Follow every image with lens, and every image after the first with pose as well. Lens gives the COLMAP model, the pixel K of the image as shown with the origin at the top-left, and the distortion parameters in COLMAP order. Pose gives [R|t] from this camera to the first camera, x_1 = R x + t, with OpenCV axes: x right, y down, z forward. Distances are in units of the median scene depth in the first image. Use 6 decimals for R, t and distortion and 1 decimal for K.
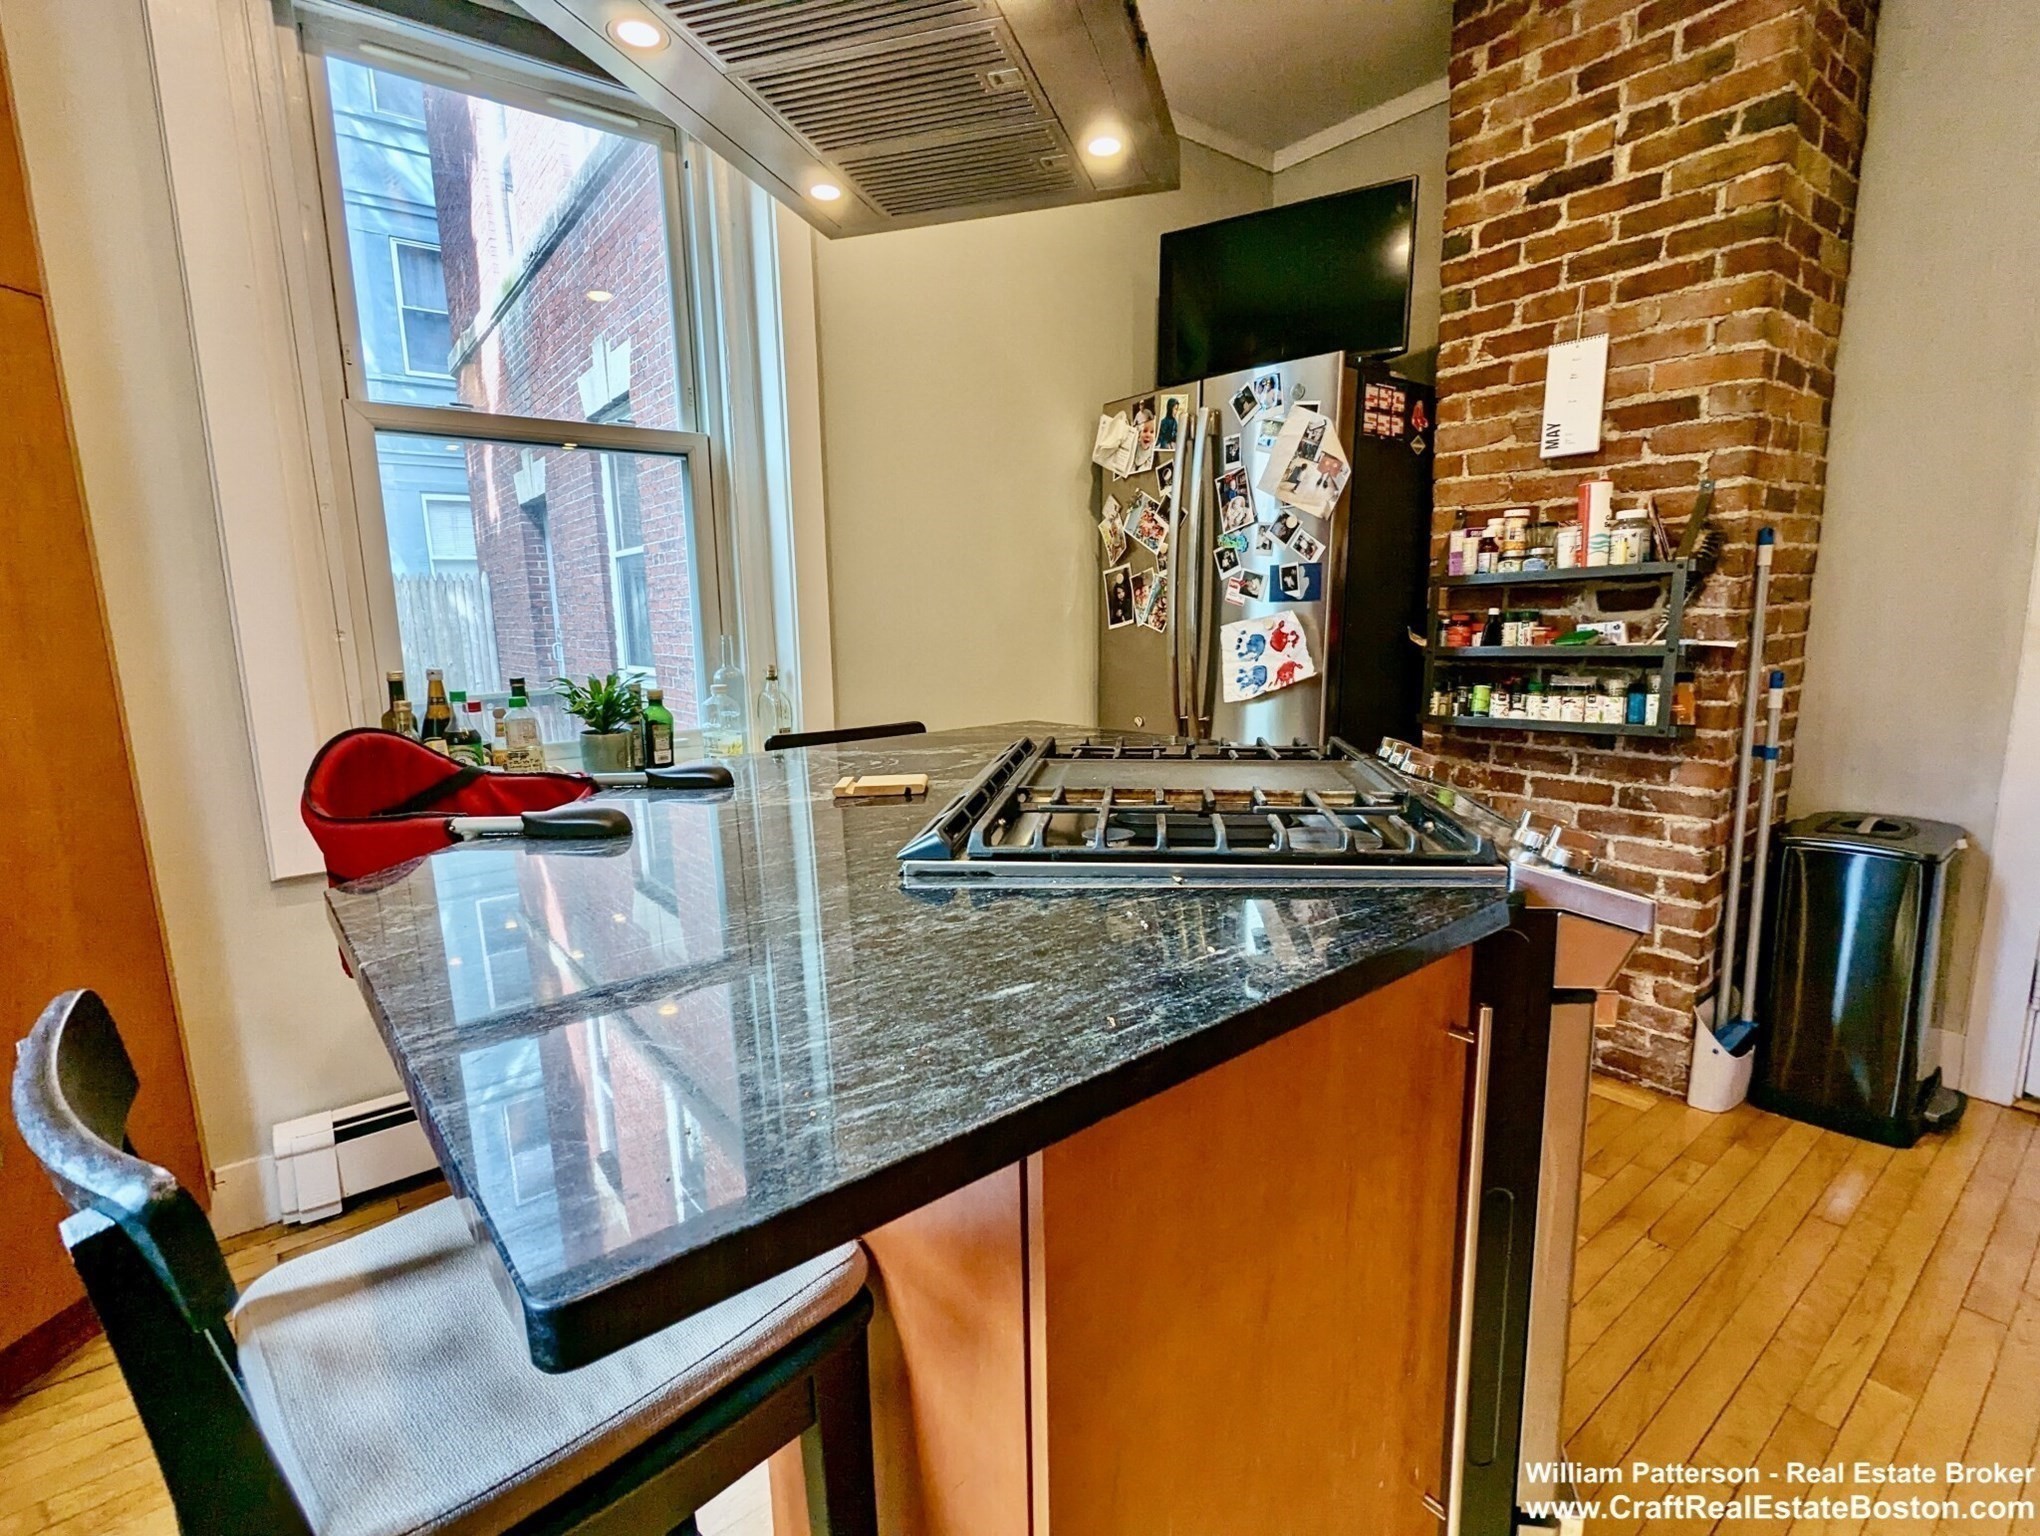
lens RADIAL K [[960.6, 0, 1028.0], [0, 960.6, 778.8], [0, 0, 1]] dist [-0.000277, -0.001441]
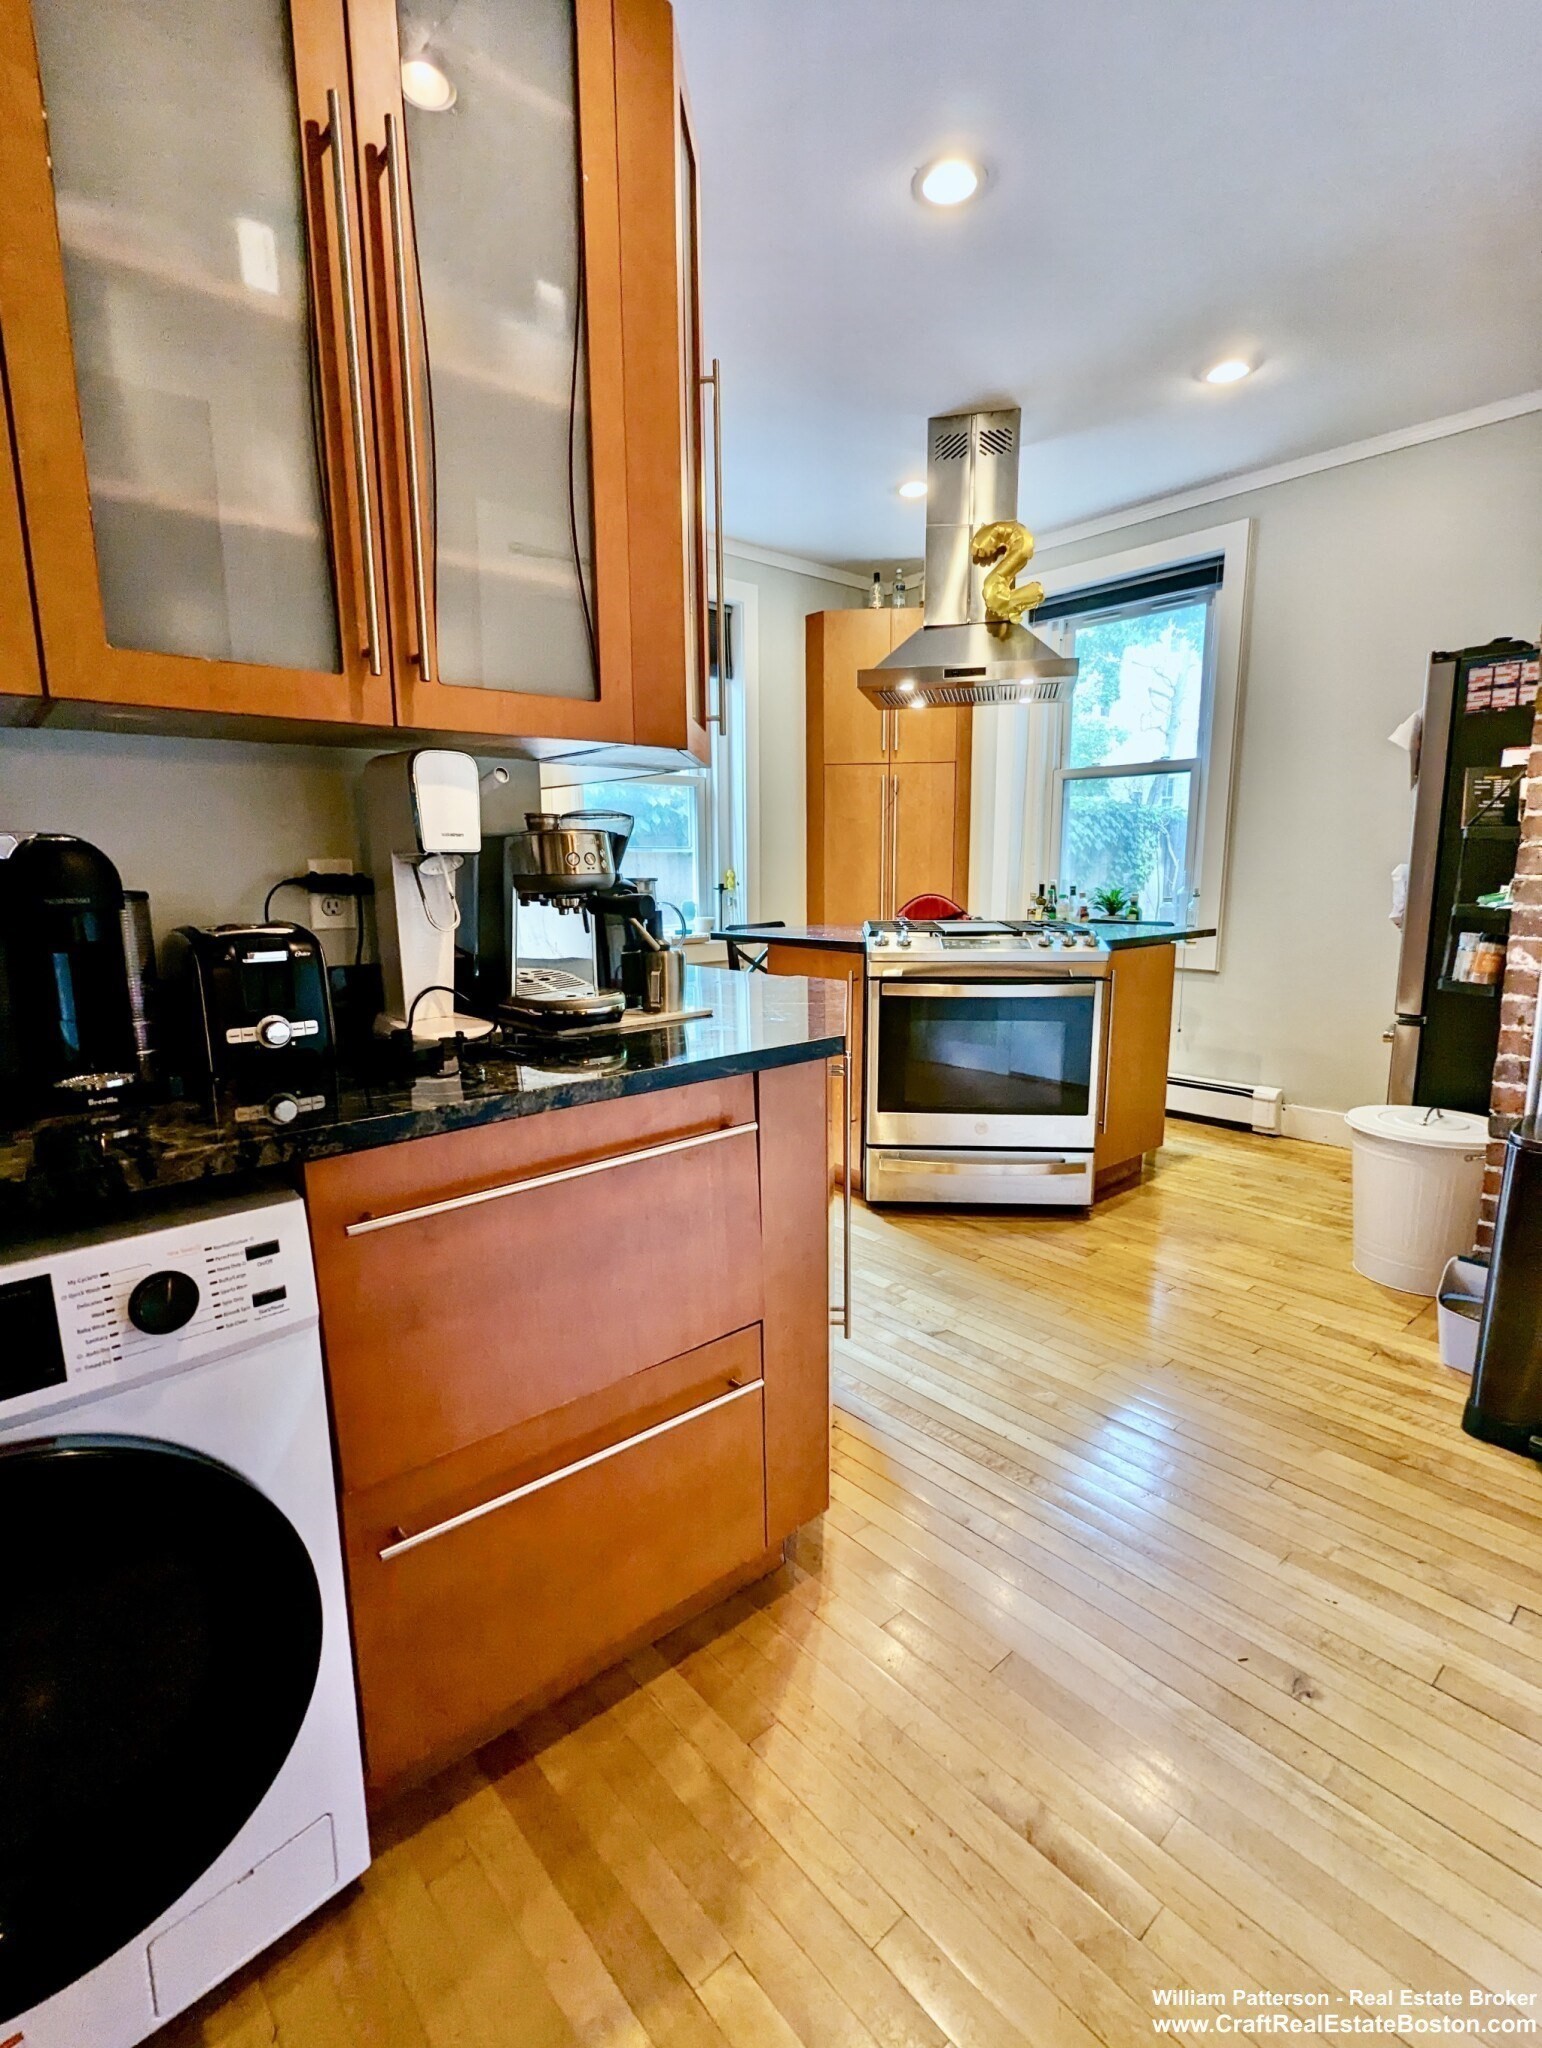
lens RADIAL K [[964.3, 0, 759.5], [0, 964.3, 1021.3], [0, 0, 1]] dist [-0.000277, -0.001441]
pose [[0.043019, 0.182277, -0.982306, 1.635730], [-0.164124, 0.971148, 0.173019, -0.067231], [0.985501, 0.153777, 0.071694, 0.155834]]
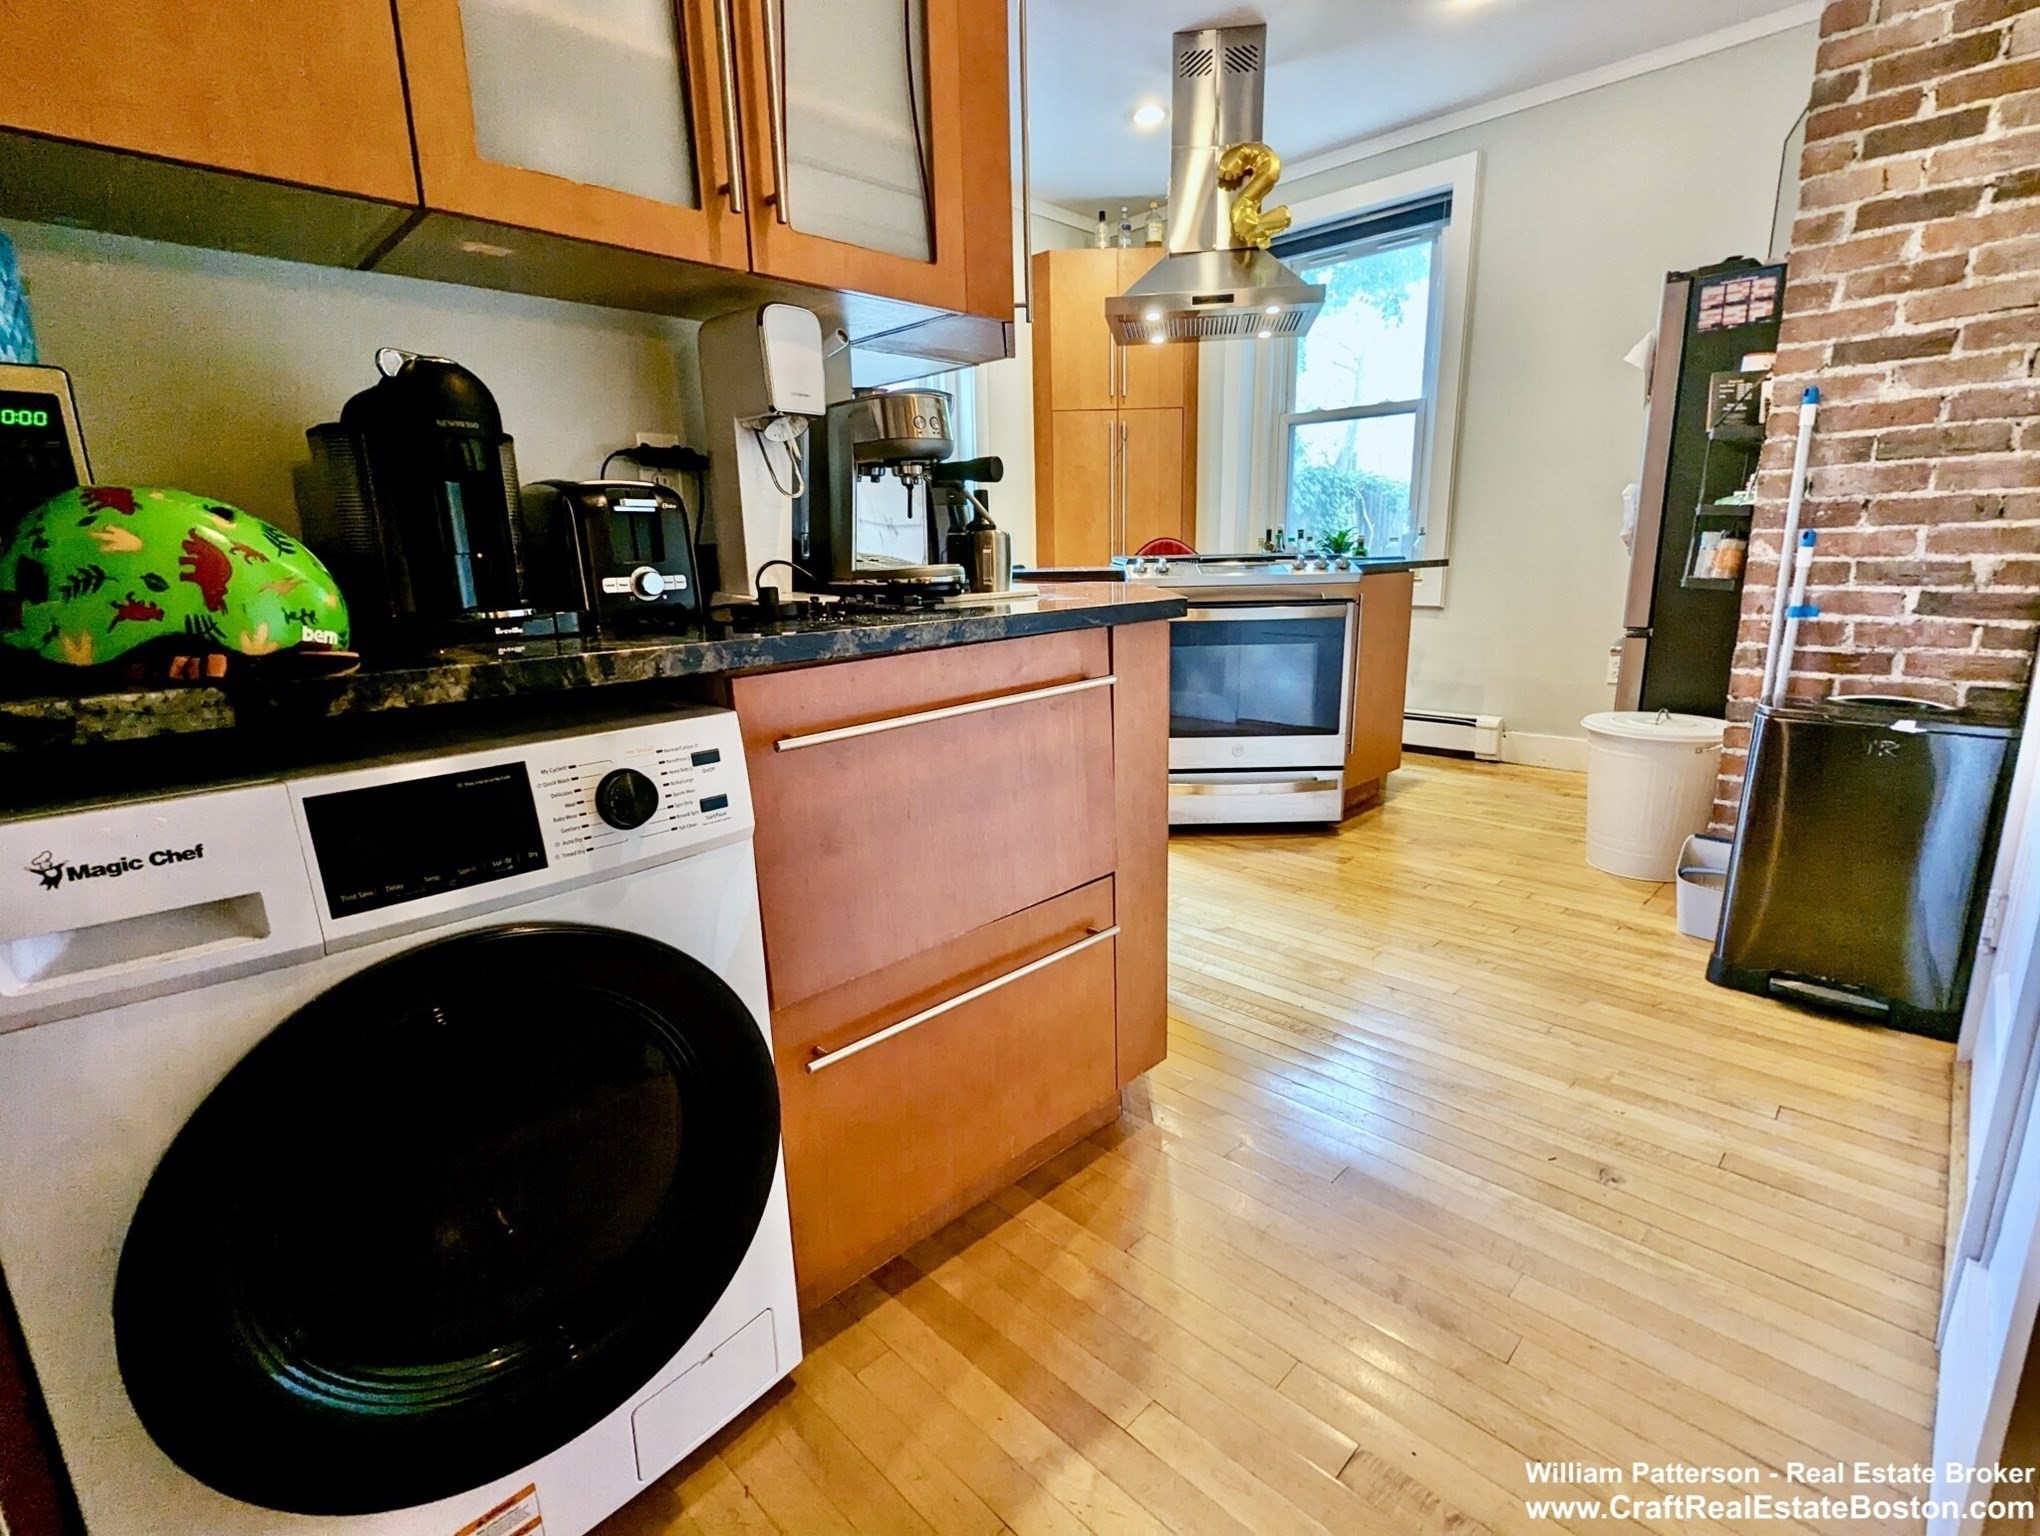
lens RADIAL K [[960.6, 0, 1020.7], [0, 960.6, 770.5], [0, 0, 1]] dist [-0.000277, -0.001441]
pose [[0.120514, 0.243577, -0.962365, 1.660318], [-0.150995, 0.962649, 0.224740, 0.028898], [0.981161, 0.118228, 0.152792, 0.058270]]
